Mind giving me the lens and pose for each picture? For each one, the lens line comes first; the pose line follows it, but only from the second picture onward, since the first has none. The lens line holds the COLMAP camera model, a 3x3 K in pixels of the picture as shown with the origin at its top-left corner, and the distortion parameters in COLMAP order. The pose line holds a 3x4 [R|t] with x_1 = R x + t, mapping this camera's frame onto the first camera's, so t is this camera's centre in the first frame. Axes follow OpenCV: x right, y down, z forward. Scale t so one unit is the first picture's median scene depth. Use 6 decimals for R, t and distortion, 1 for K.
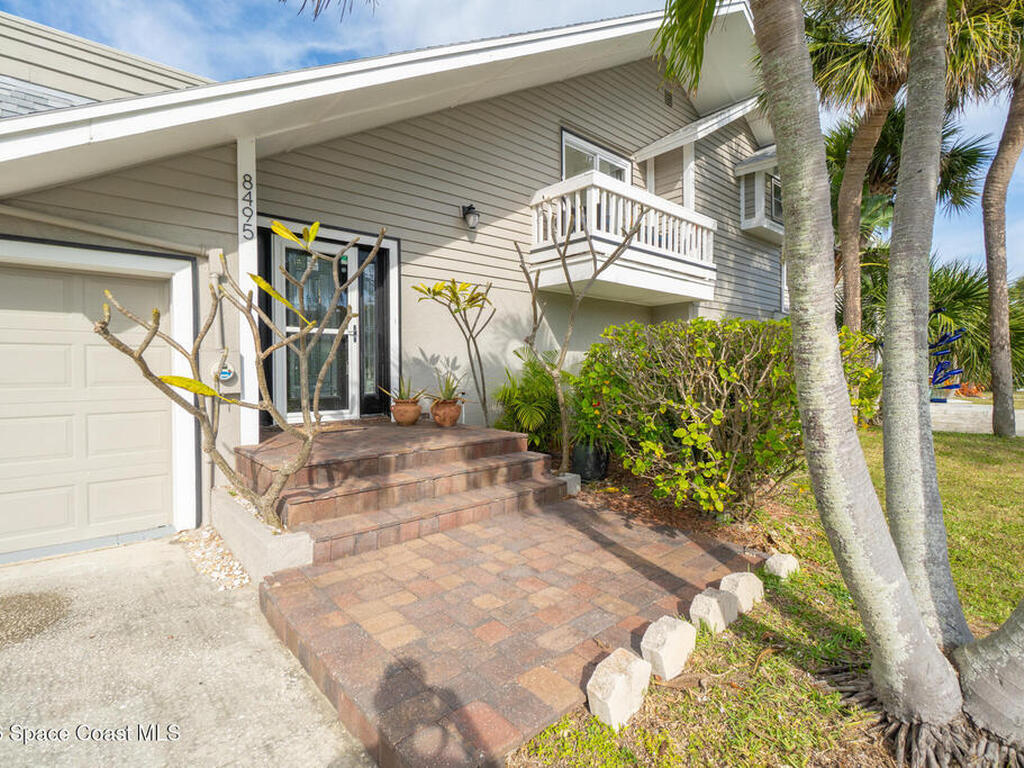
lens RADIAL K [[493.4, 0, 498.5], [0, 493.4, 374.7], [0, 0, 1]] dist [-0.004840, 0.001536]
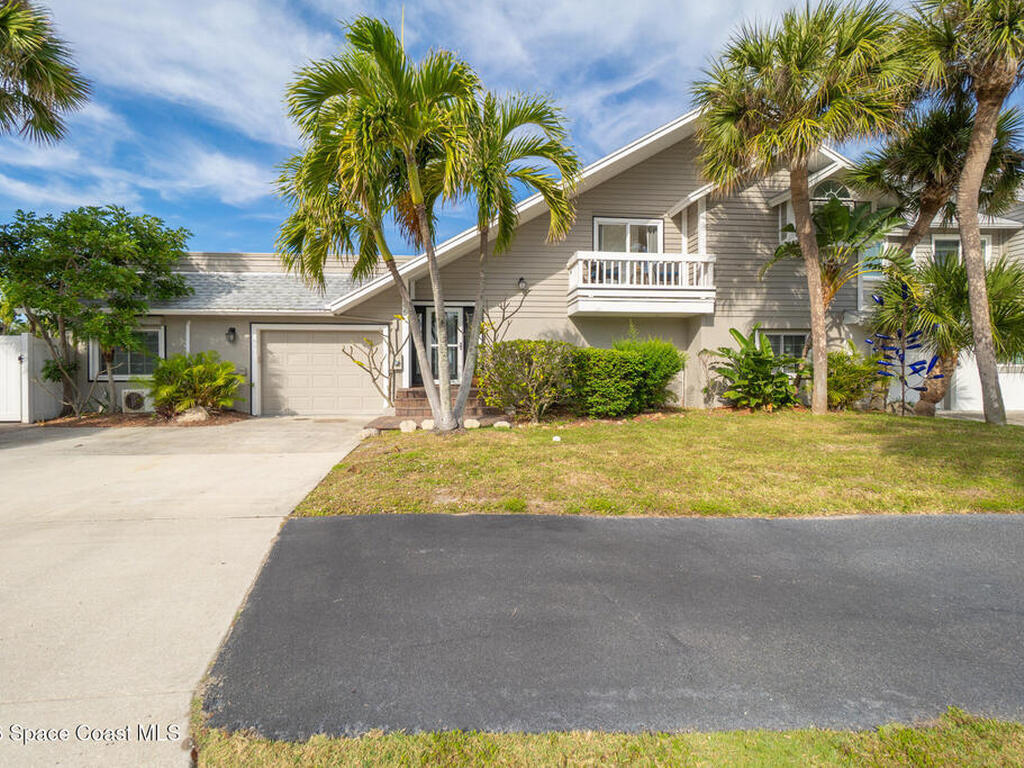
lens RADIAL K [[493.4, 0, 498.5], [0, 493.4, 374.7], [0, 0, 1]] dist [-0.004840, 0.001536]
pose [[0.813556, 0.008899, -0.581419, 1.071049], [-0.009892, 0.999950, 0.001463, 0.040042], [0.581403, 0.004561, 0.813603, -0.674190]]
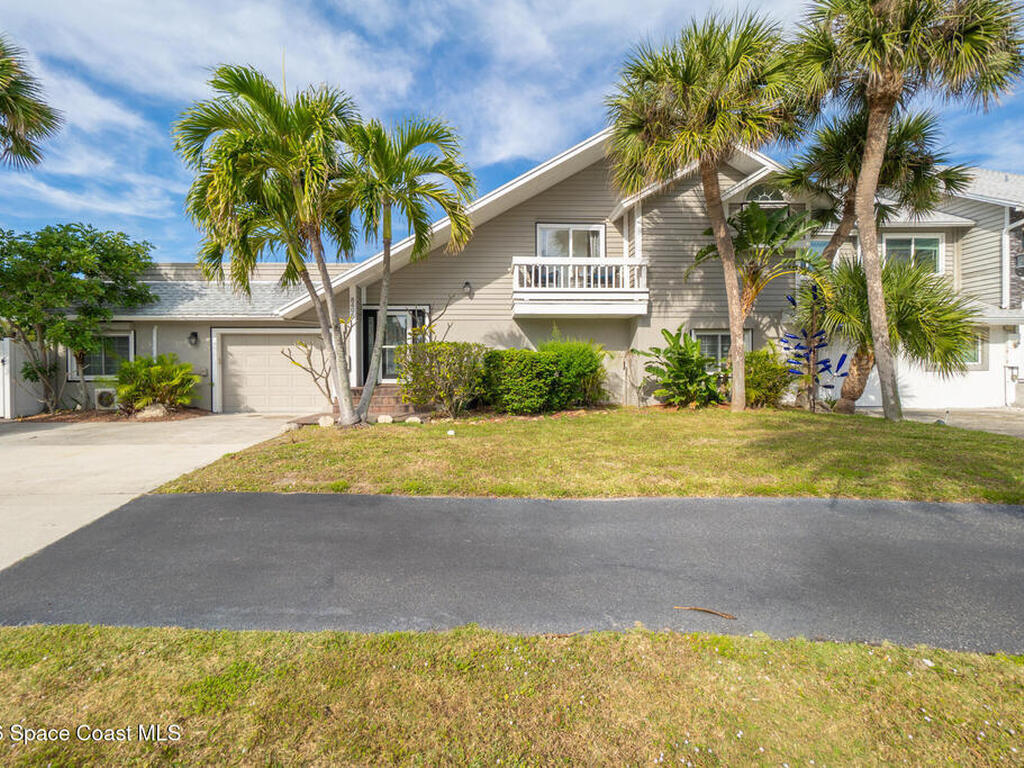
lens RADIAL K [[493.4, 0, 498.5], [0, 493.4, 374.7], [0, 0, 1]] dist [-0.004840, 0.001536]
pose [[0.784650, 0.006718, -0.619902, 1.409928], [-0.006769, 0.999975, 0.002270, 0.038628], [0.619902, 0.002415, 0.784676, -0.559700]]
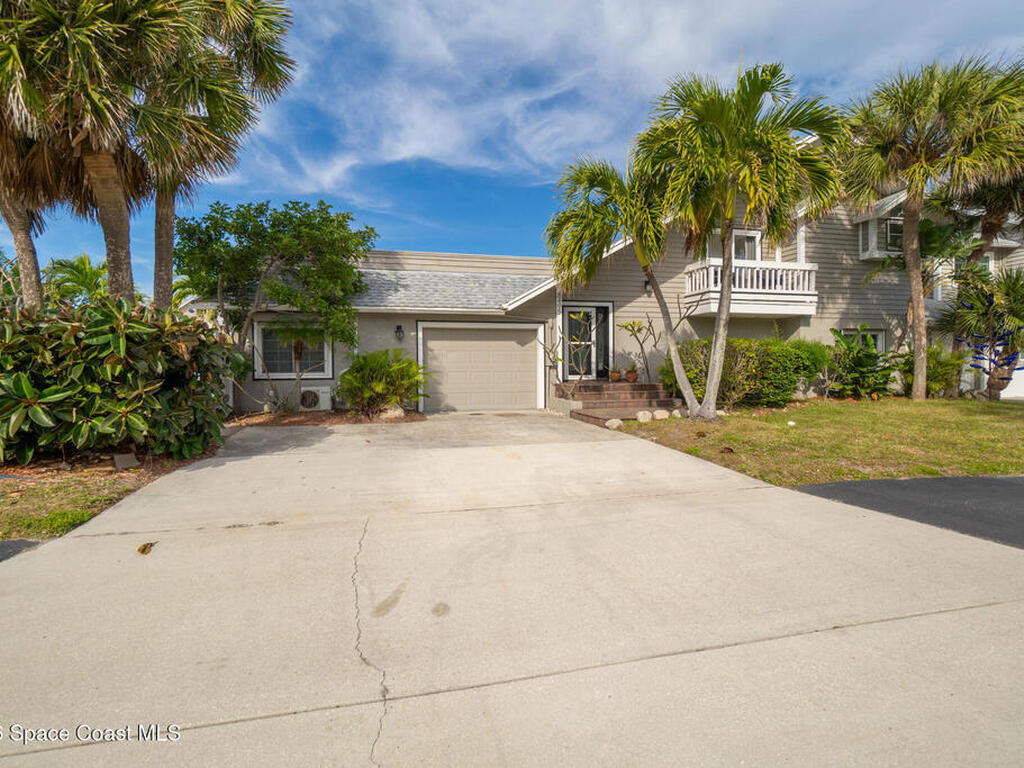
lens RADIAL K [[493.4, 0, 498.5], [0, 493.4, 374.7], [0, 0, 1]] dist [-0.004840, 0.001536]
pose [[0.888244, 0.004401, -0.459351, 0.368714], [-0.002208, 0.999983, 0.005311, 0.052883], [0.459367, -0.003703, 0.888239, -1.244084]]
